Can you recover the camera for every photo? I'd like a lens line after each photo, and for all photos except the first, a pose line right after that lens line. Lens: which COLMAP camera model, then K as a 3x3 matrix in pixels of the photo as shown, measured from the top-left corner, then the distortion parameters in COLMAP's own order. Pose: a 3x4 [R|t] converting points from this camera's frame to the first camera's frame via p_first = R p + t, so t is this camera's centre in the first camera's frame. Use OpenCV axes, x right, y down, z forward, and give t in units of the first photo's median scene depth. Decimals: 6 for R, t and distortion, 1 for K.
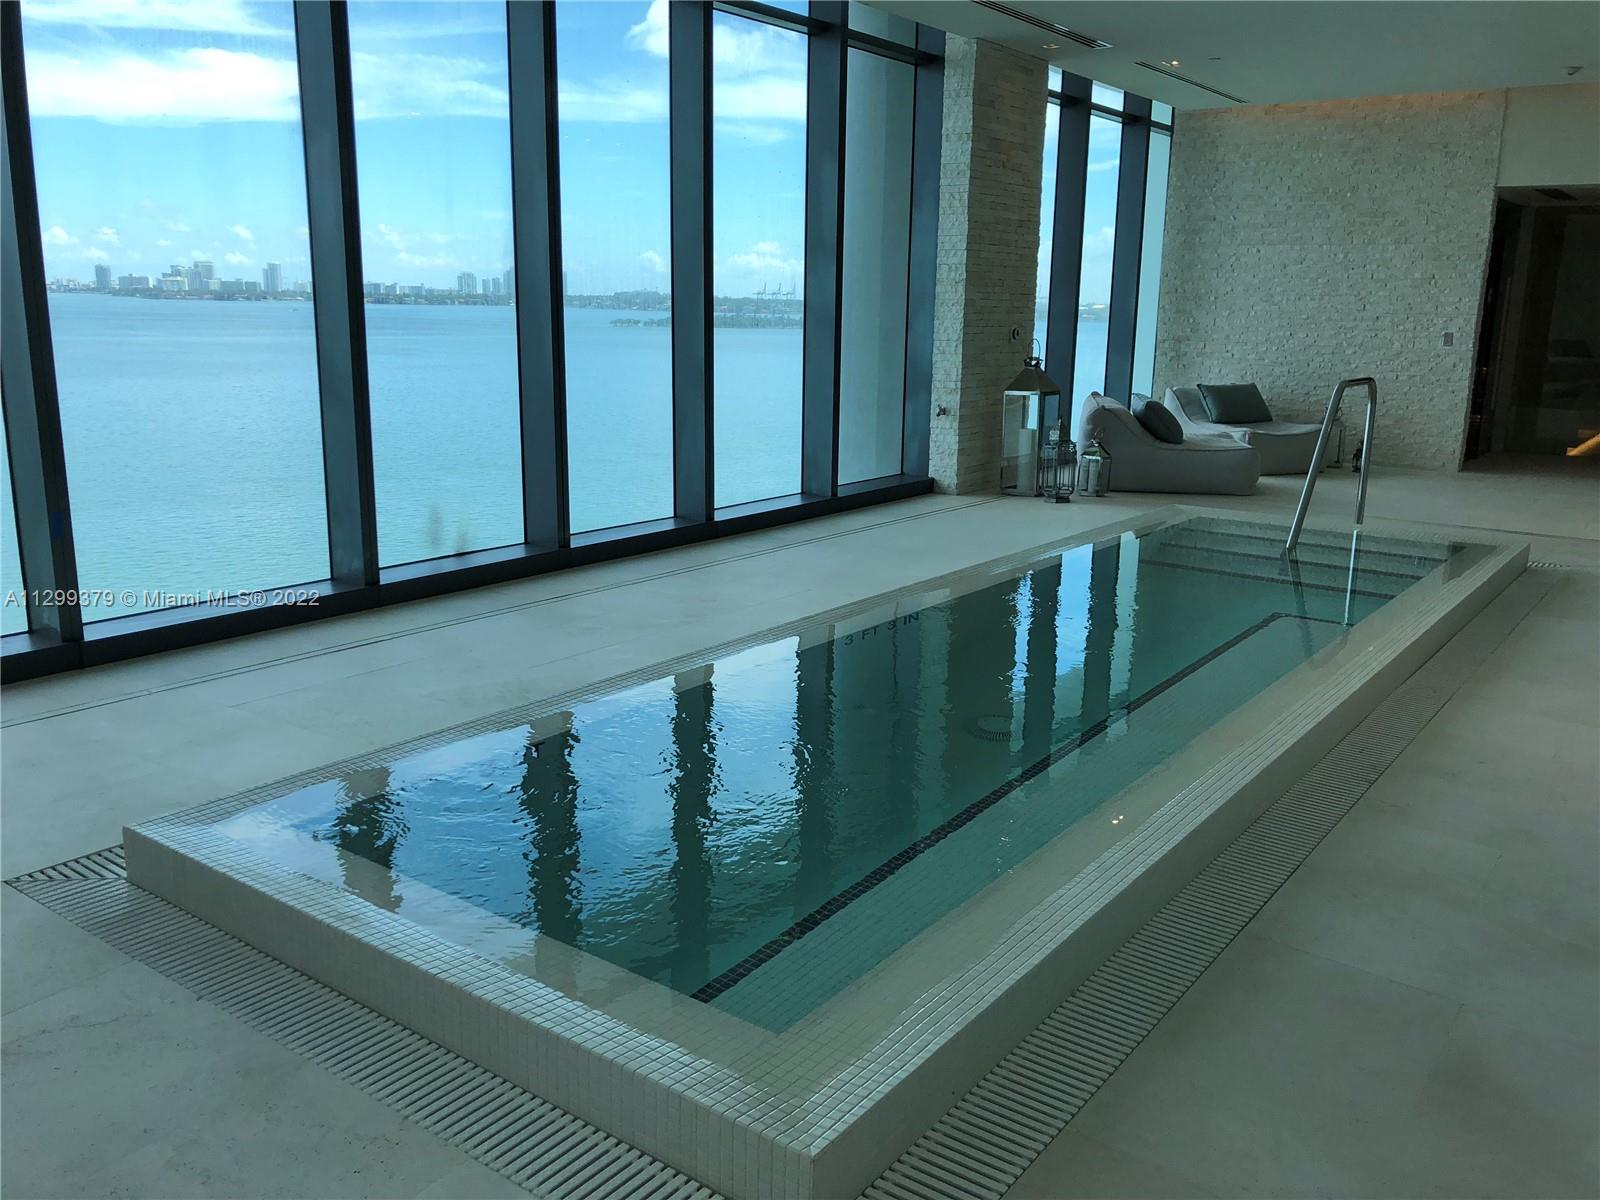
lens RADIAL K [[1311.3, 0, 803.0], [0, 1311.3, 591.9], [0, 0, 1]] dist [0.048605, -0.042675]
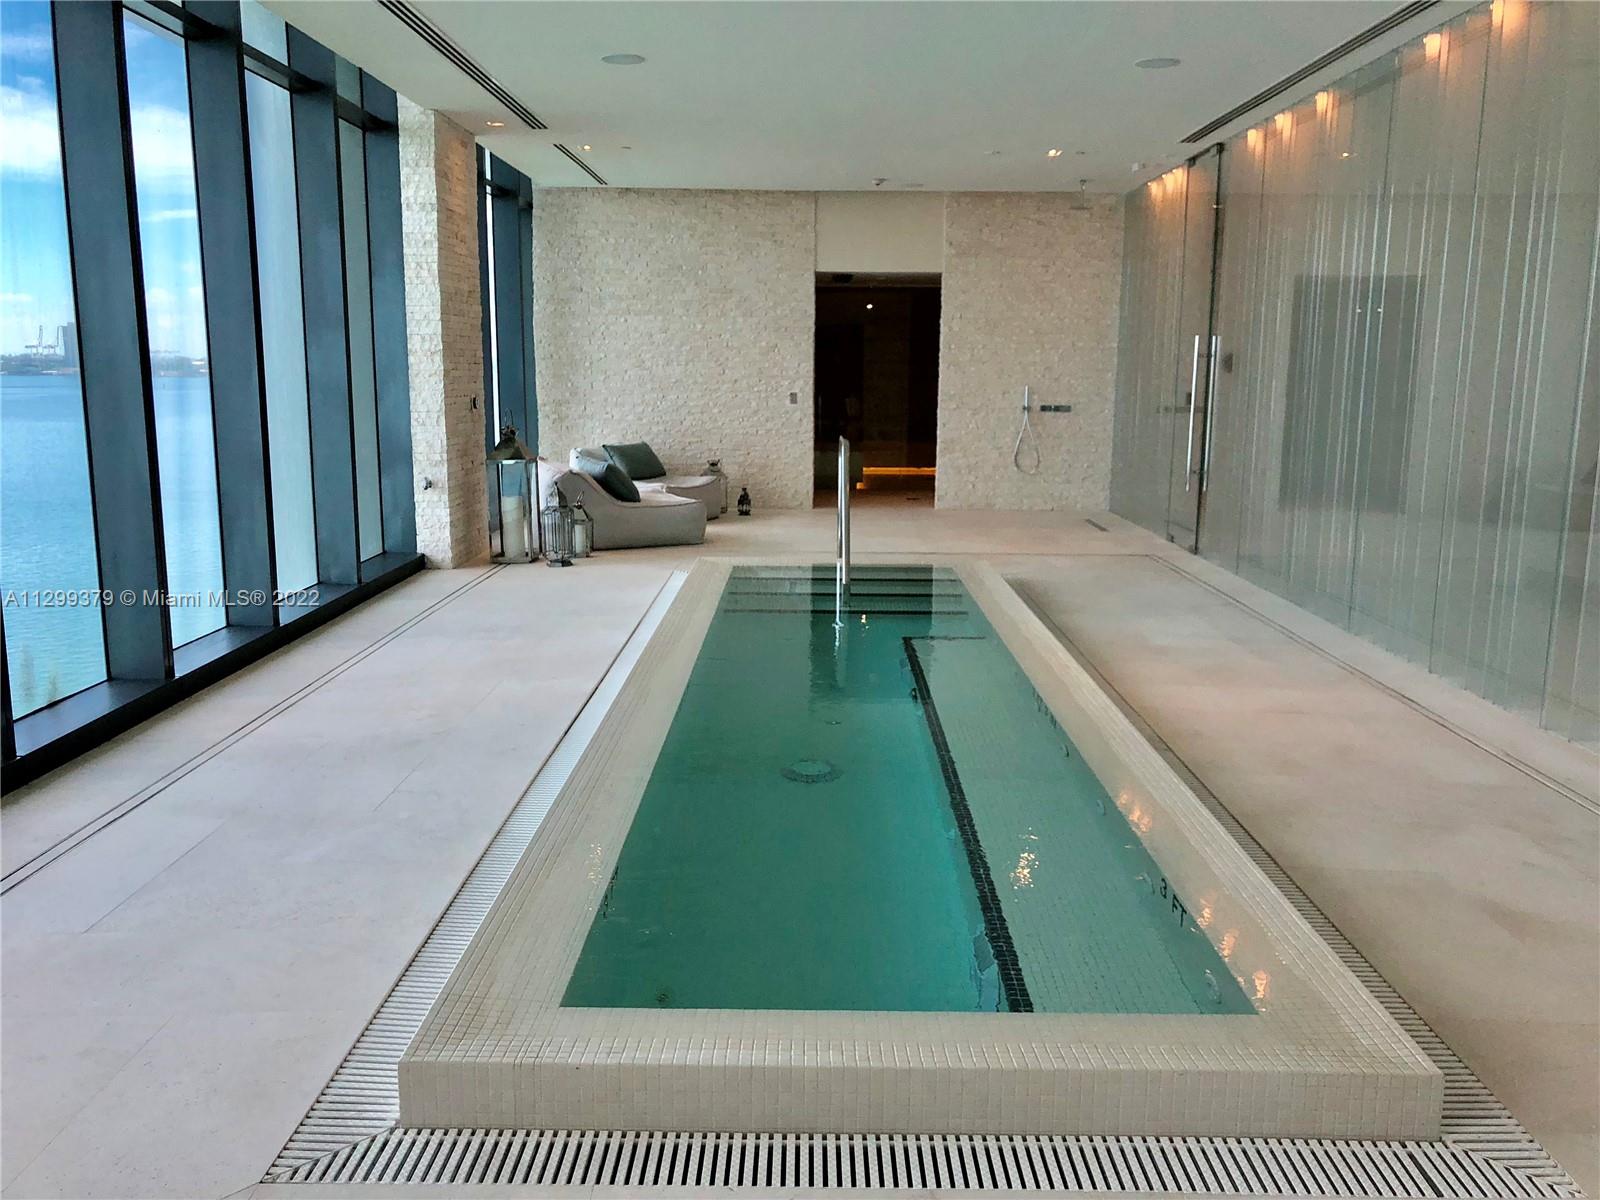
lens RADIAL K [[1311.3, 0, 801.4], [0, 1311.3, 612.3], [0, 0, 1]] dist [0.048605, -0.042675]
pose [[0.826778, -0.116791, 0.550270, -0.202659], [0.130982, 0.991292, 0.013596, -0.019793], [-0.547066, 0.060834, 0.834876, 0.039248]]
